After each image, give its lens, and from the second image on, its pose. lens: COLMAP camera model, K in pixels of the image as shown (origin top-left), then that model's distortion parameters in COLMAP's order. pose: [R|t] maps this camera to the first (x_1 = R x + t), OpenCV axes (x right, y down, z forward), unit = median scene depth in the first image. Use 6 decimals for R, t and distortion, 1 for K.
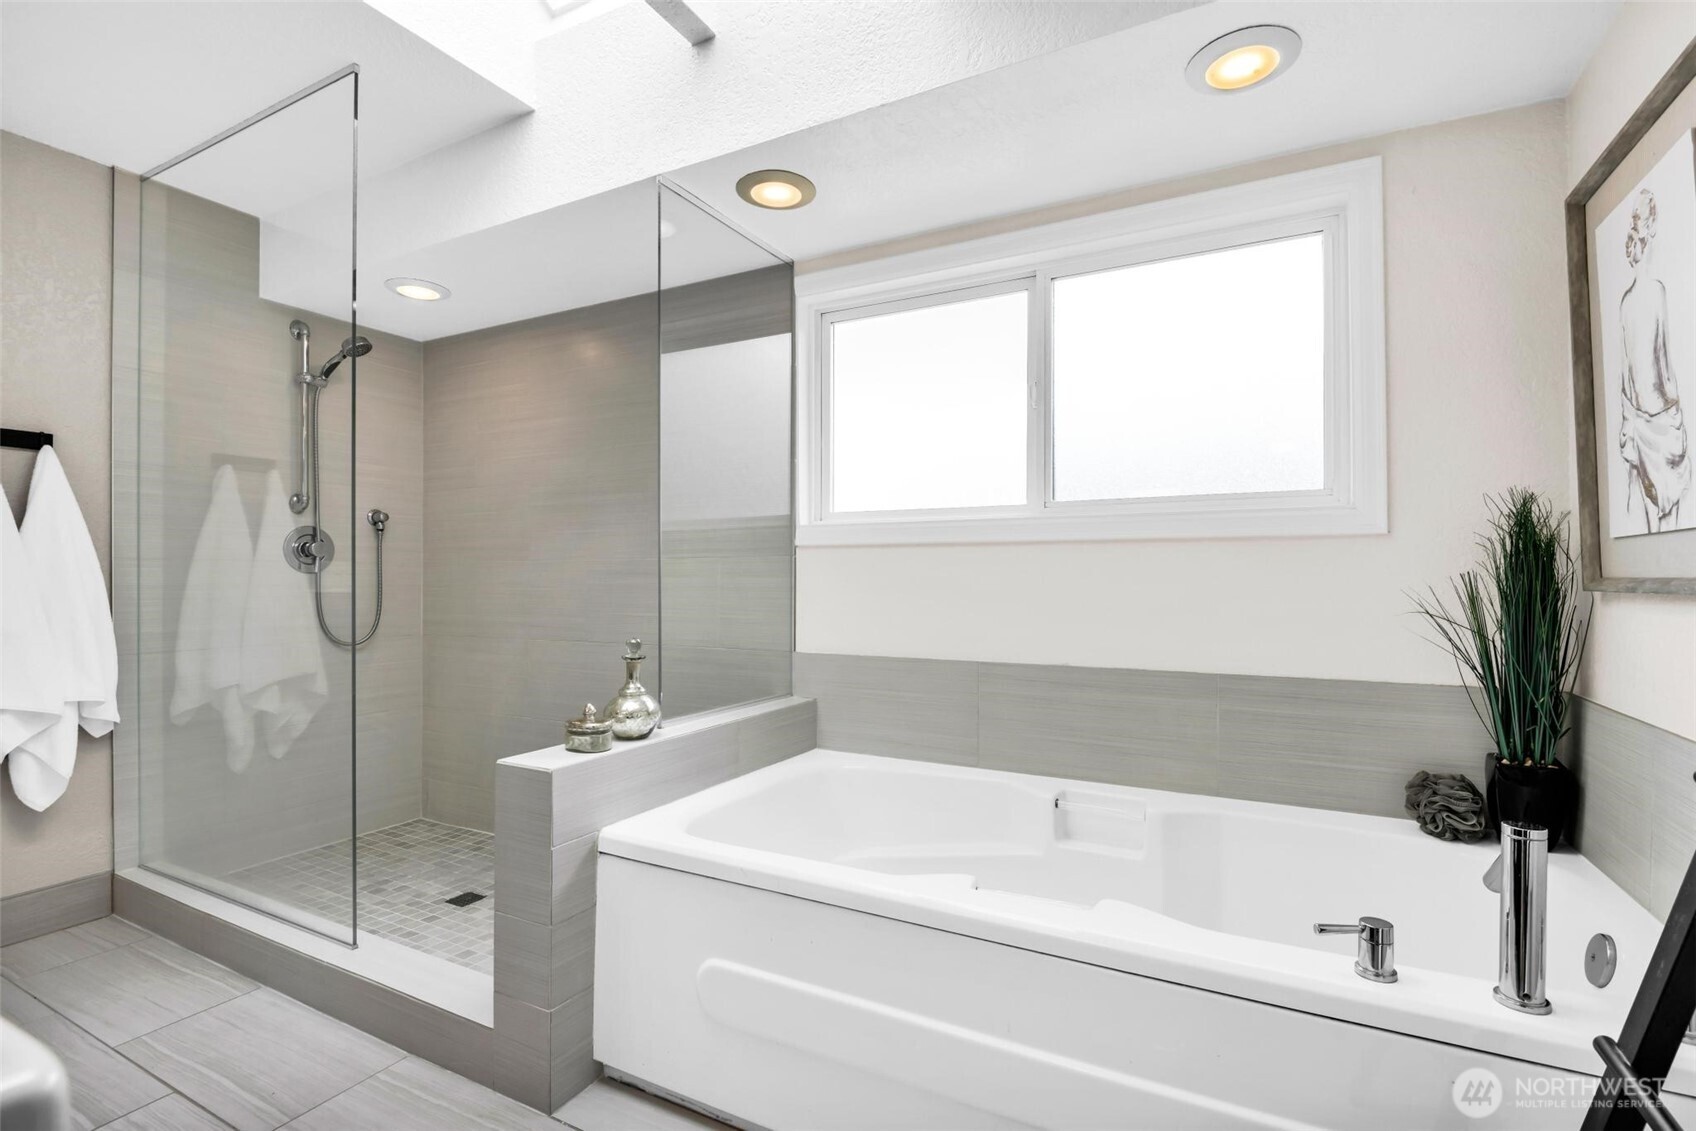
lens RADIAL K [[791.5, 0, 854.8], [0, 791.5, 578.0], [0, 0, 1]] dist [-0.016119, -0.000443]
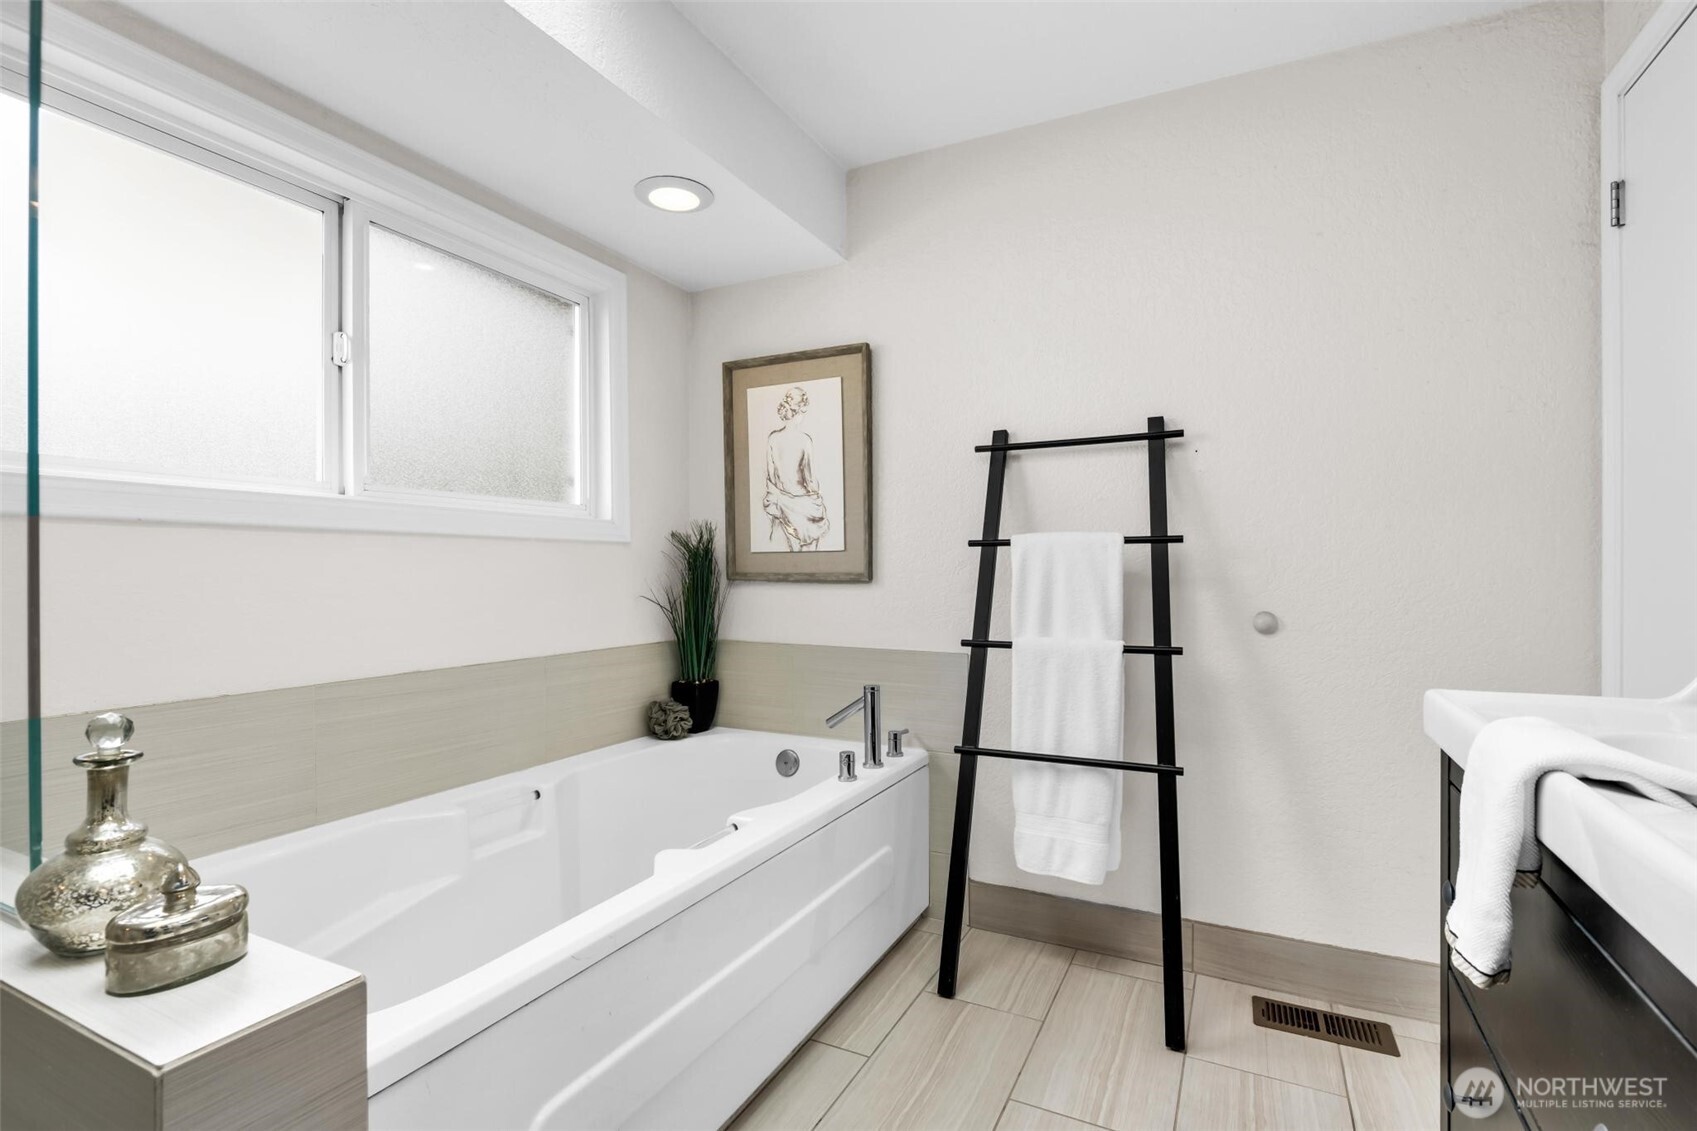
lens RADIAL K [[783.4, 0, 858.4], [0, 783.4, 576.8], [0, 0, 1]] dist [0.000163, -0.008380]
pose [[-0.022149, -0.009108, 0.999713, -0.740054], [0.003406, 0.999952, 0.009186, -0.006344], [-0.999749, 0.003608, -0.022117, 0.597442]]
